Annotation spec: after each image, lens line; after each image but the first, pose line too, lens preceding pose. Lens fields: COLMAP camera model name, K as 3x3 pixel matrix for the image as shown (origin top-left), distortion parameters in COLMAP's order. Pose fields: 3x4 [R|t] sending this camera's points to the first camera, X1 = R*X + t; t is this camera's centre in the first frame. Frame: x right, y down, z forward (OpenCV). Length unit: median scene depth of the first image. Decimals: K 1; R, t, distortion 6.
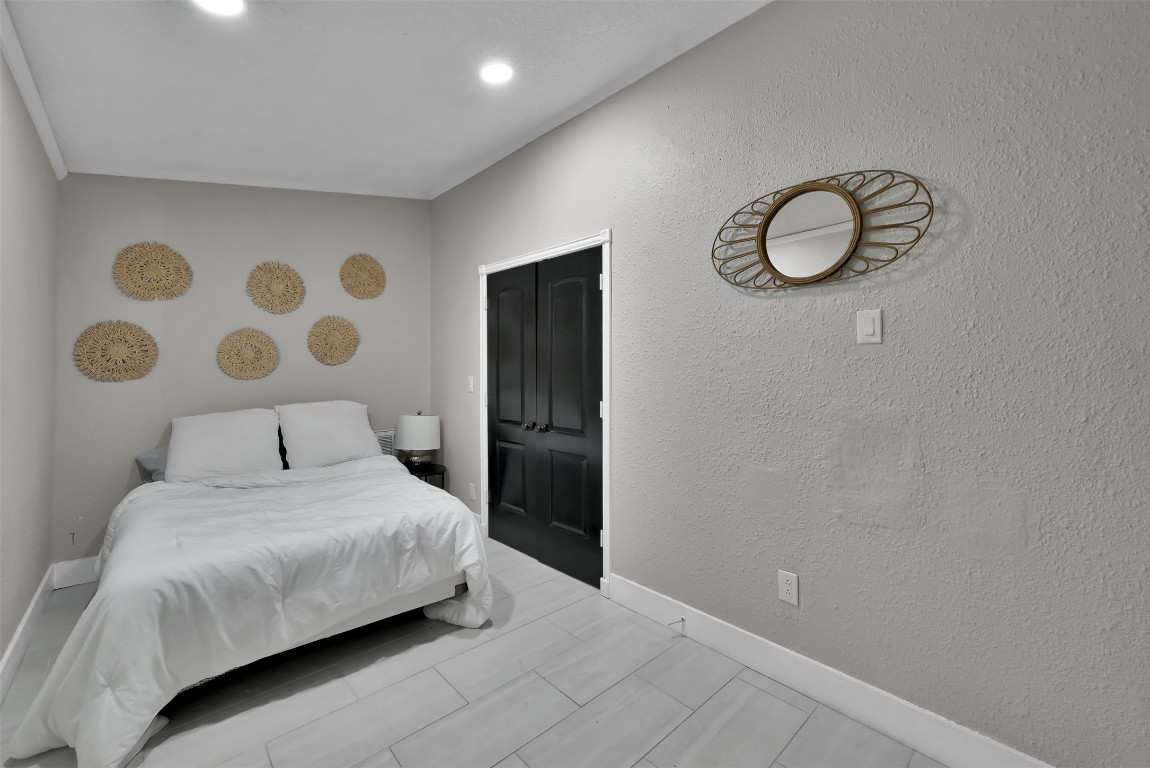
lens RADIAL K [[460.6, 0, 574.4], [0, 460.6, 353.9], [0, 0, 1]] dist [0.000110, 0.000014]
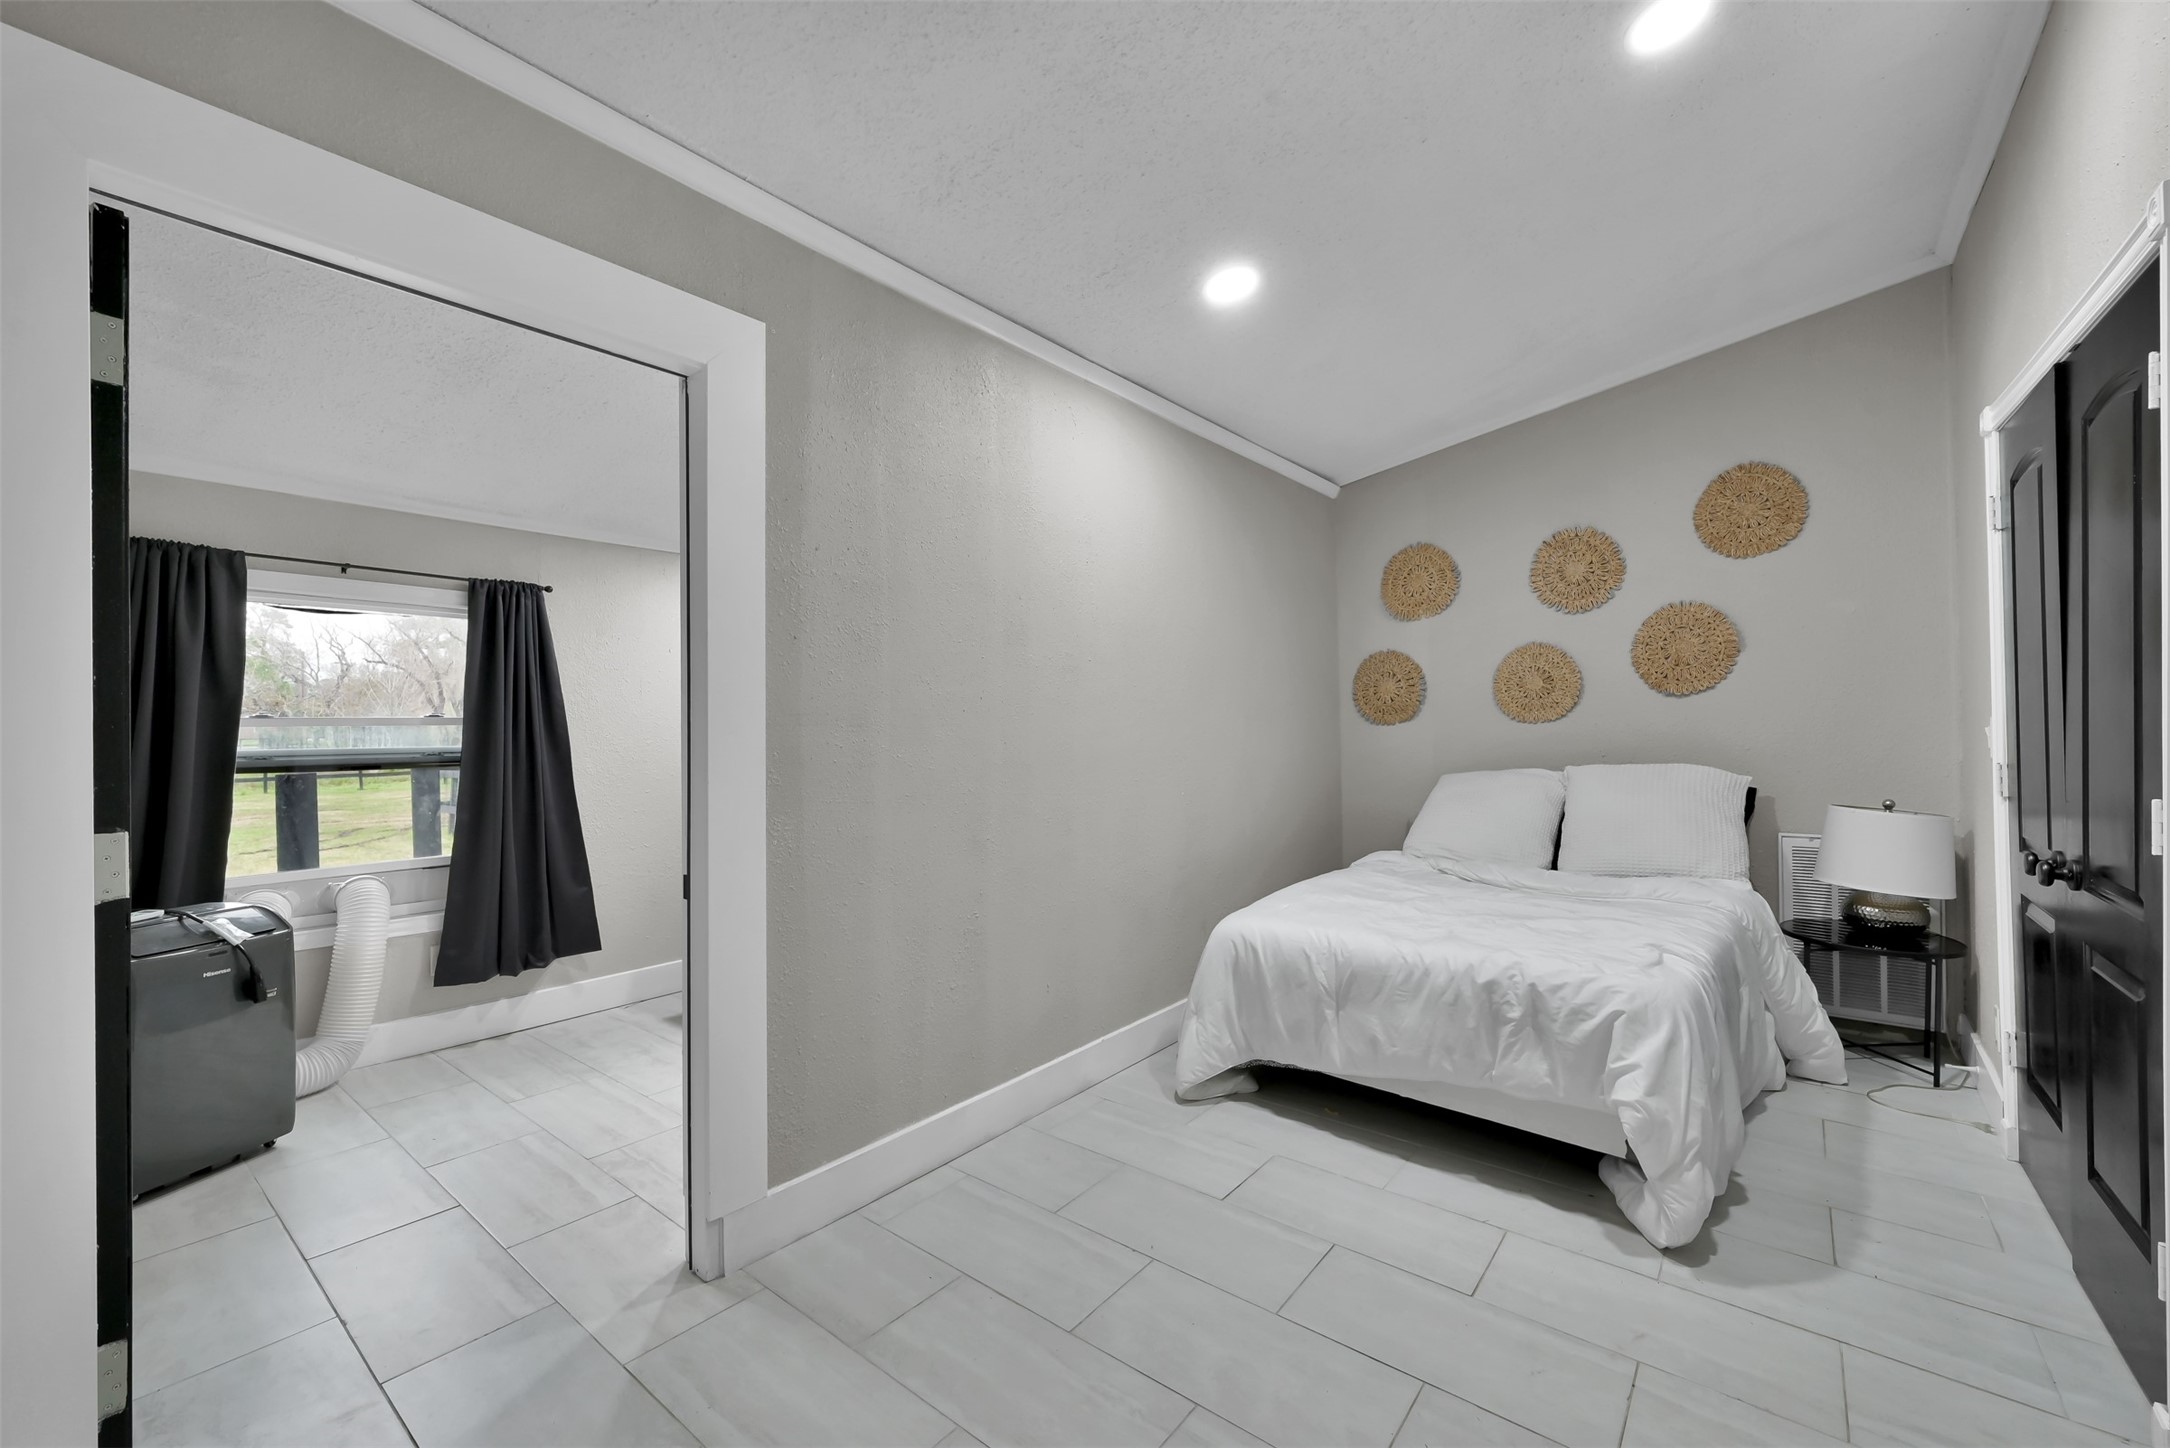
lens RADIAL K [[869.1, 0, 1116.1], [0, 869.1, 716.6], [0, 0, 1]] dist [0.001096, 0.000118]
pose [[0.181359, -0.004877, -0.983405, 0.567057], [0.048428, 0.998819, 0.003977, 0.021221], [0.982224, -0.048346, 0.181381, 0.319698]]
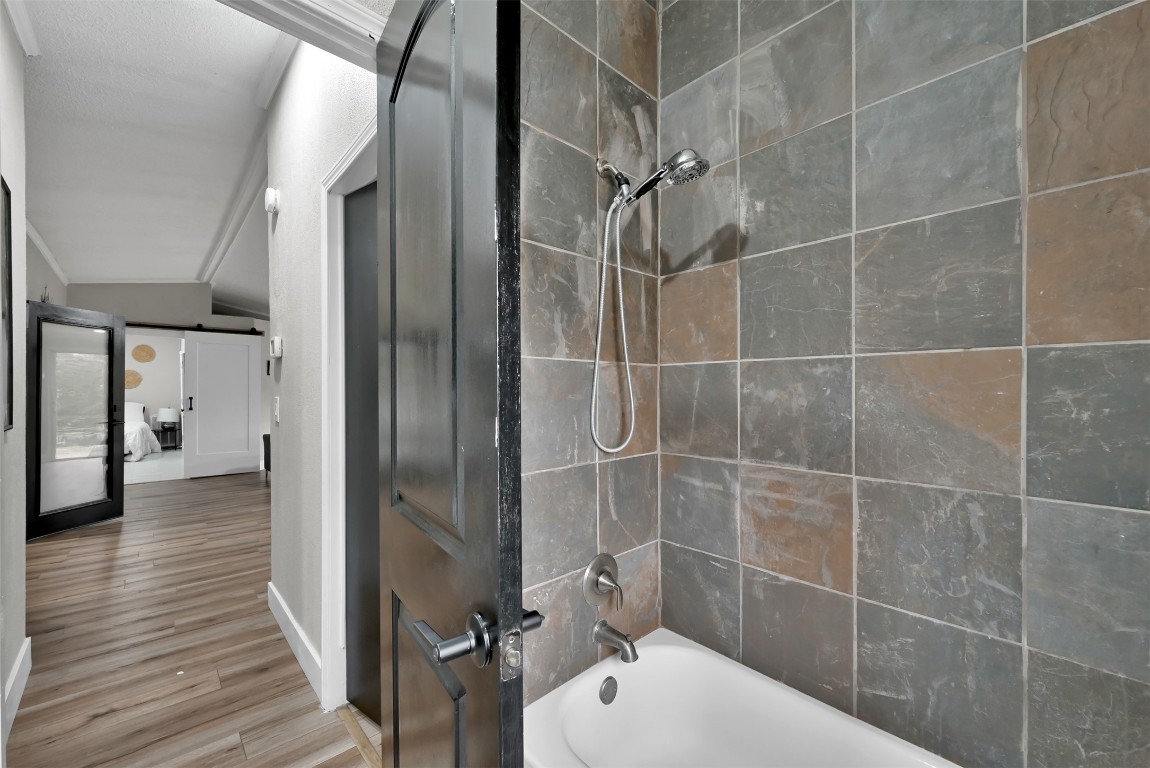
lens RADIAL K [[459.0, 0, 577.4], [0, 459.0, 381.4], [0, 0, 1]] dist [0.001331, 0.000372]
pose [[0.999811, -0.003229, 0.019191, 3.347797], [0.002370, 0.999000, 0.044641, -0.221973], [-0.019316, -0.044587, 0.998819, -2.797561]]
